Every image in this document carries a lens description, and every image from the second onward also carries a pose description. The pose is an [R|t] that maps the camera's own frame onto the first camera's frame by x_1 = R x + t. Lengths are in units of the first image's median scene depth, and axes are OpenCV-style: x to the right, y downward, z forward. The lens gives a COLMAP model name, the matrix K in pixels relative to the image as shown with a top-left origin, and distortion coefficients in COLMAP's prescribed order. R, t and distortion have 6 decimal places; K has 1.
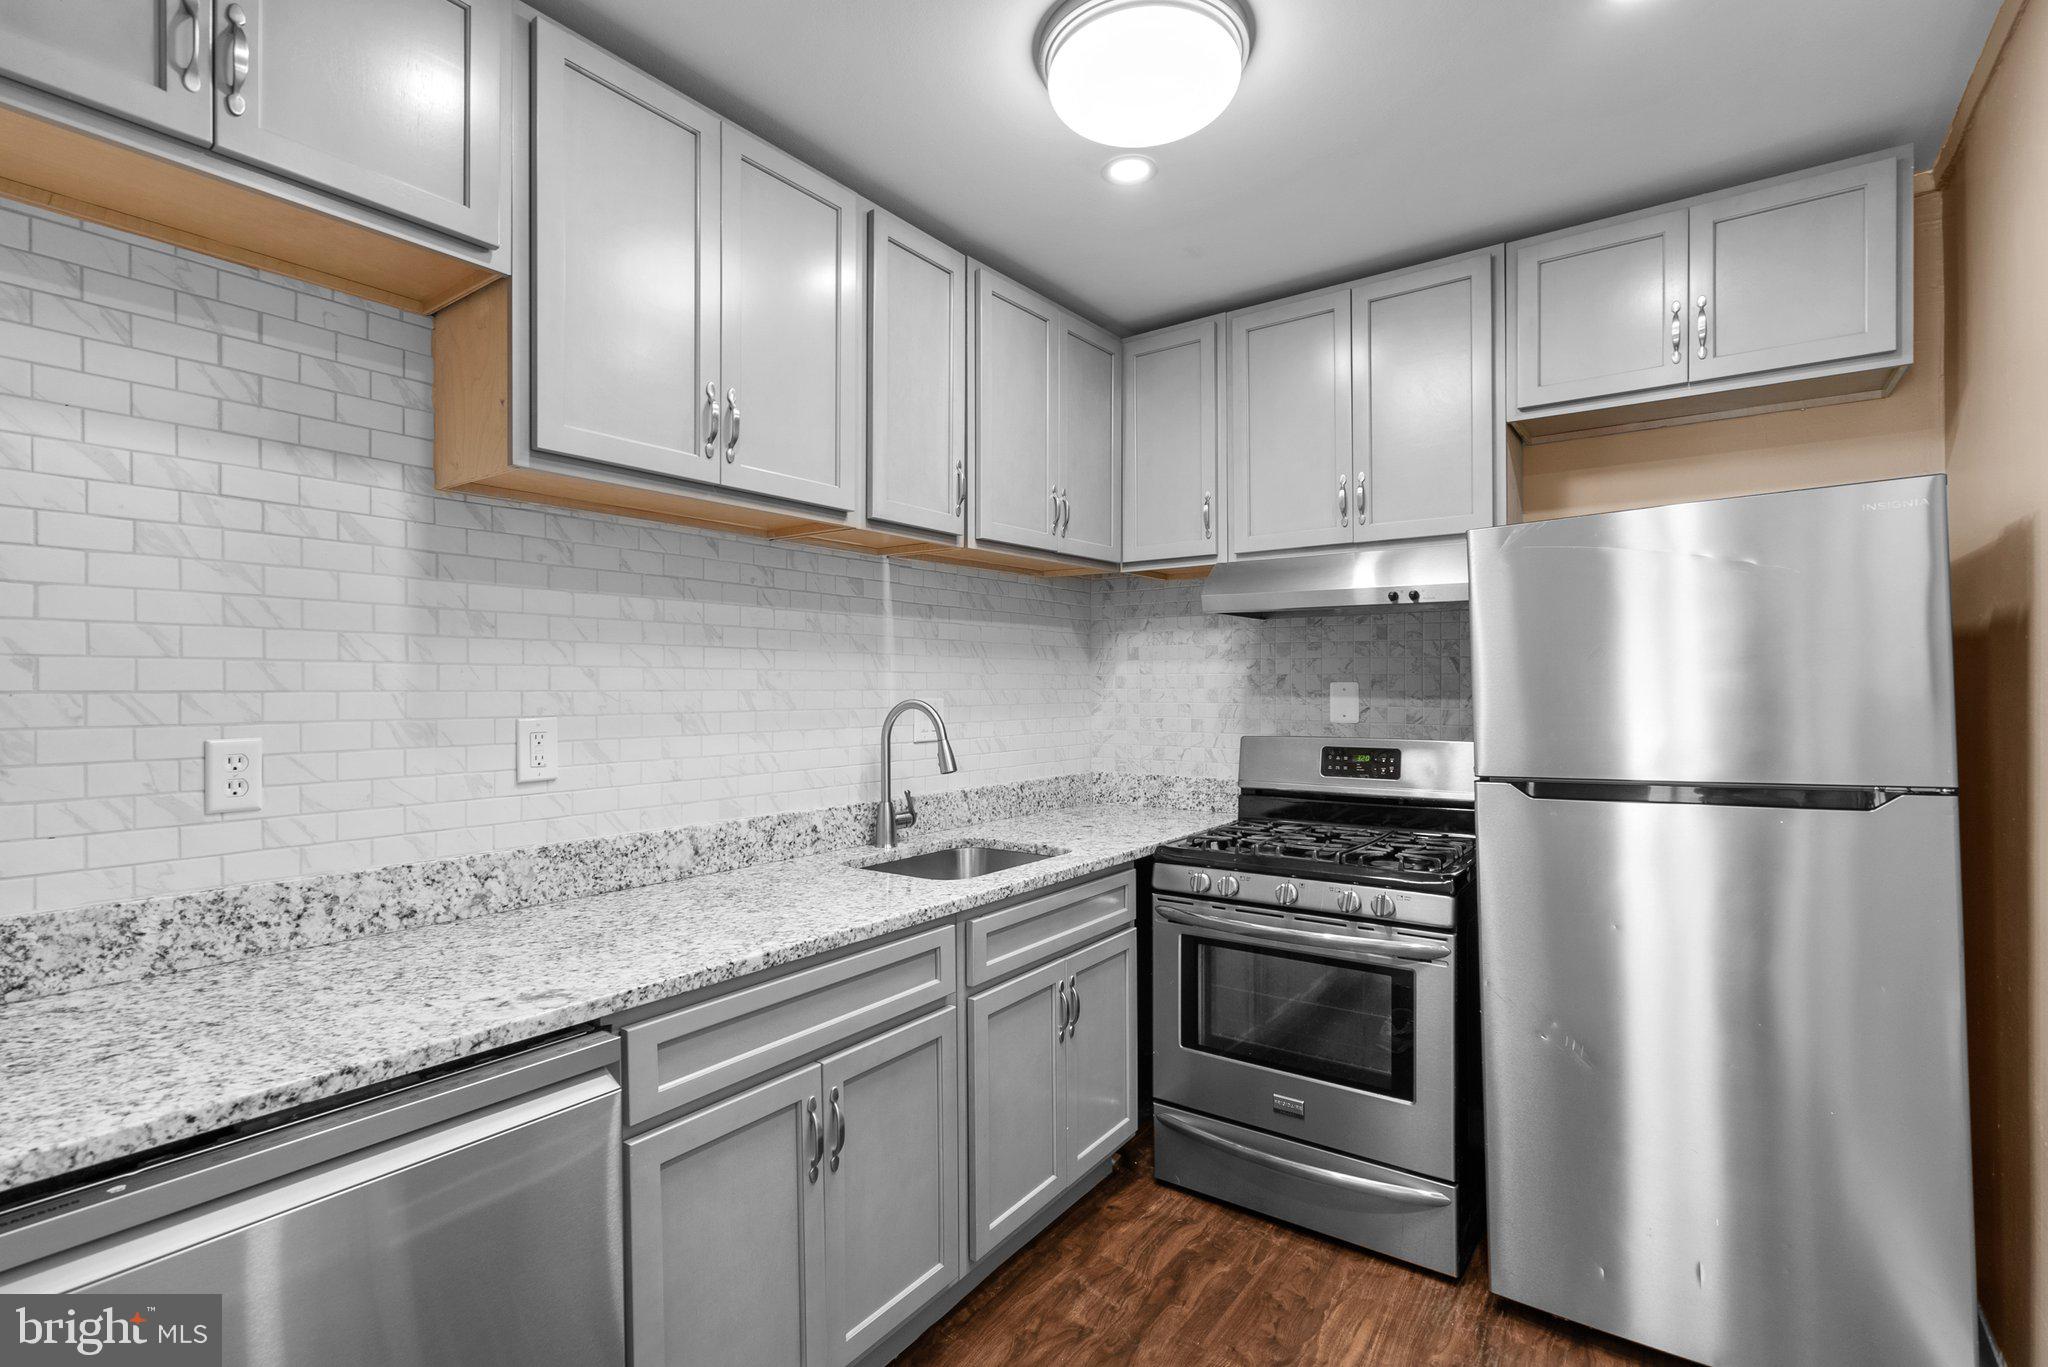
lens RADIAL K [[954.7, 0, 1016.7], [0, 954.7, 685.3], [0, 0, 1]] dist [-0.003166, 0.001896]
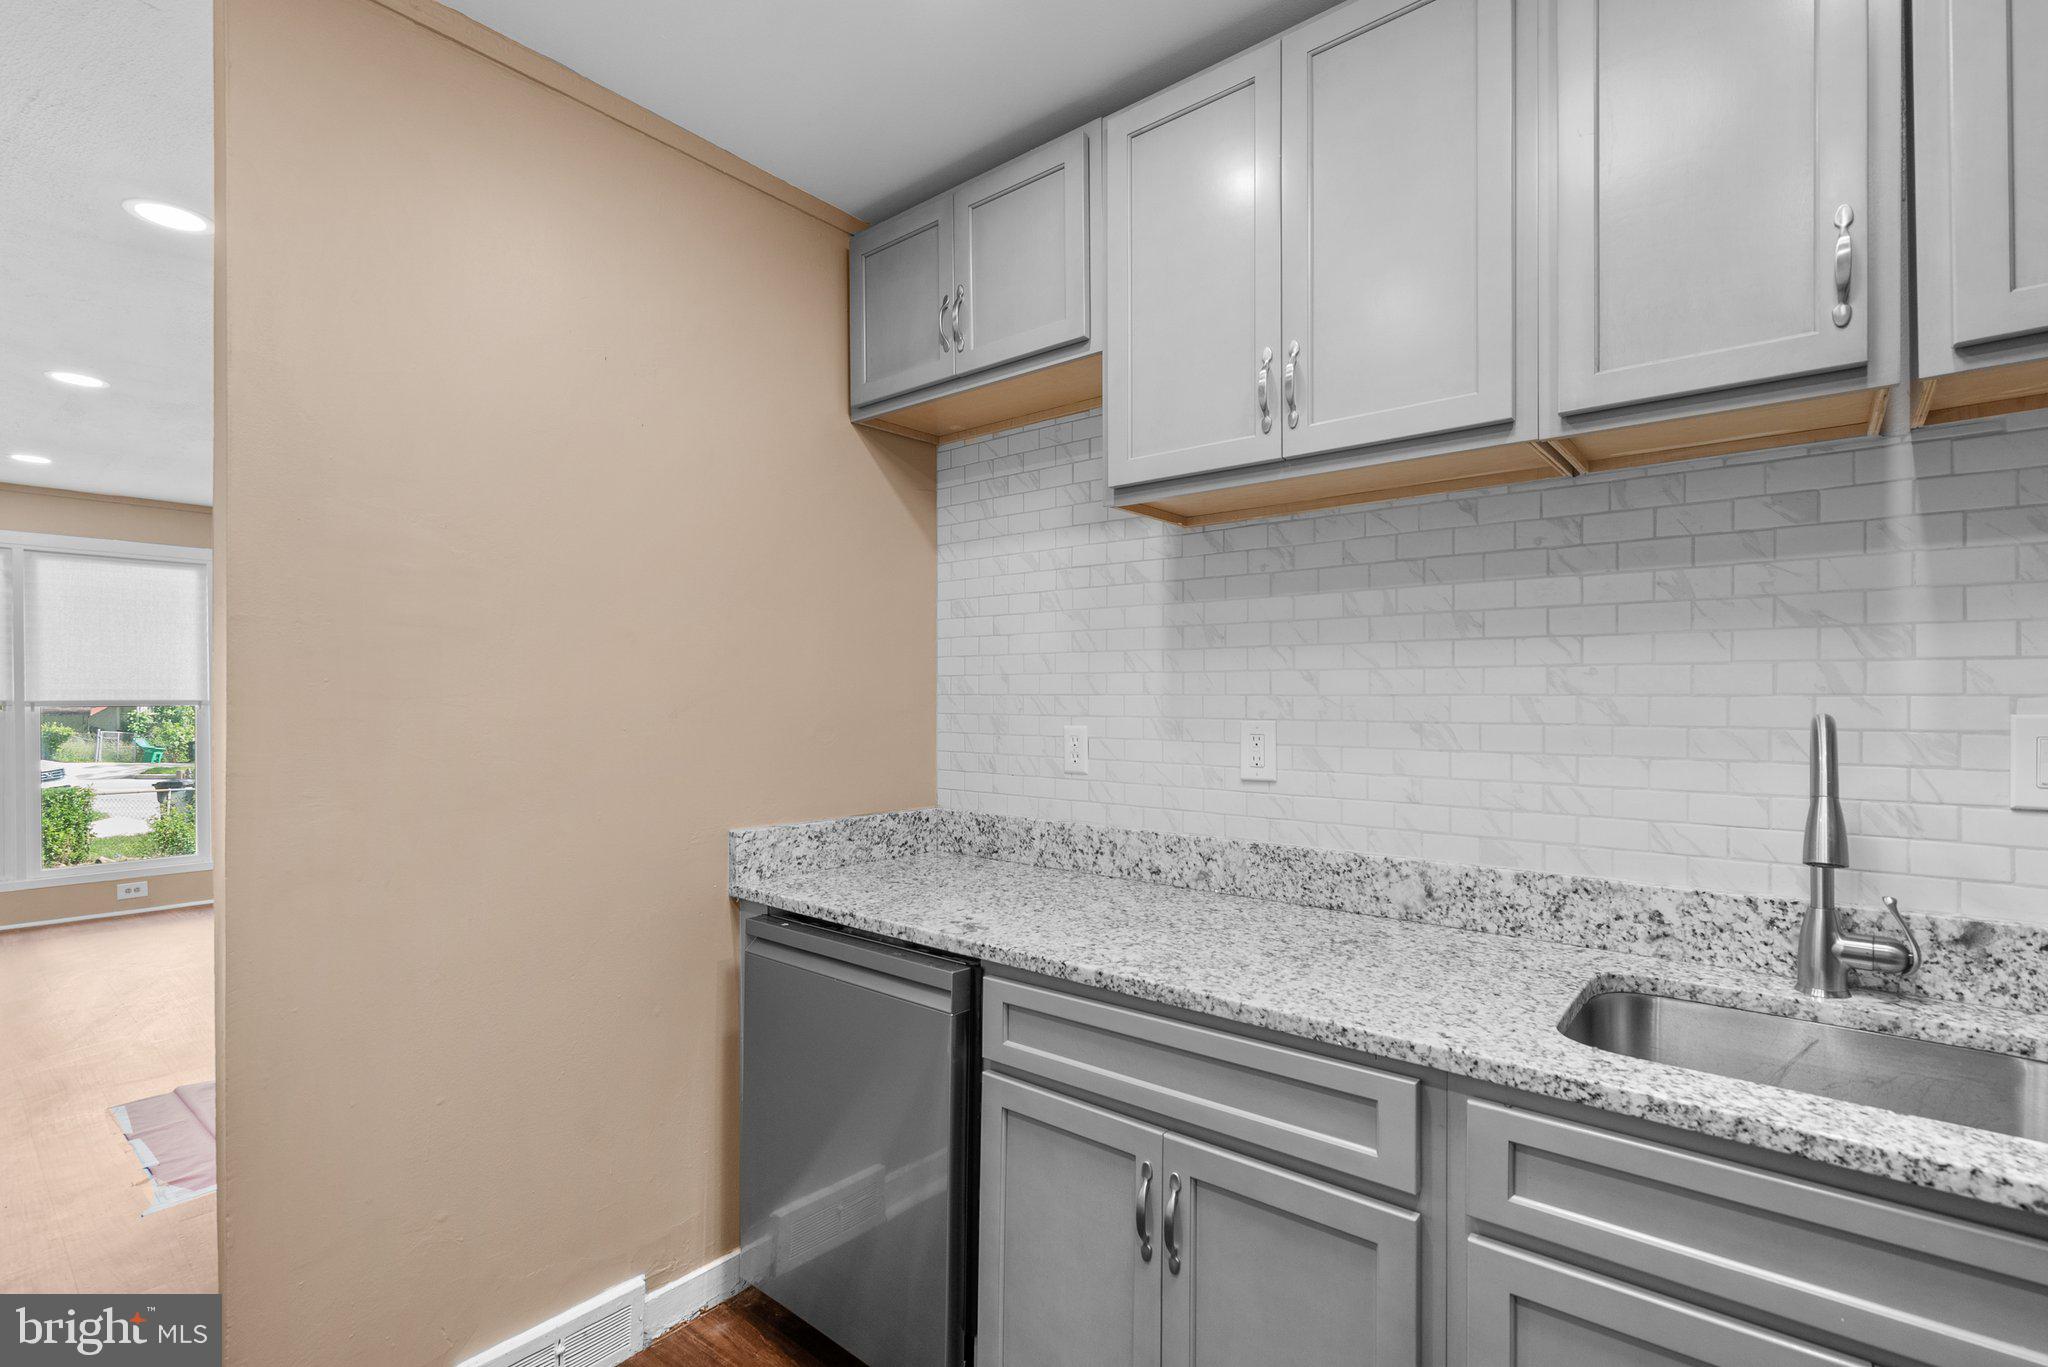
lens RADIAL K [[954.7, 0, 1015.5], [0, 954.7, 692.2], [0, 0, 1]] dist [-0.003166, 0.001896]
pose [[-0.068815, -0.000103, -0.997629, 0.569692], [0.004742, 0.999989, -0.000431, 0.002044], [0.997618, -0.004761, -0.068814, 0.809621]]
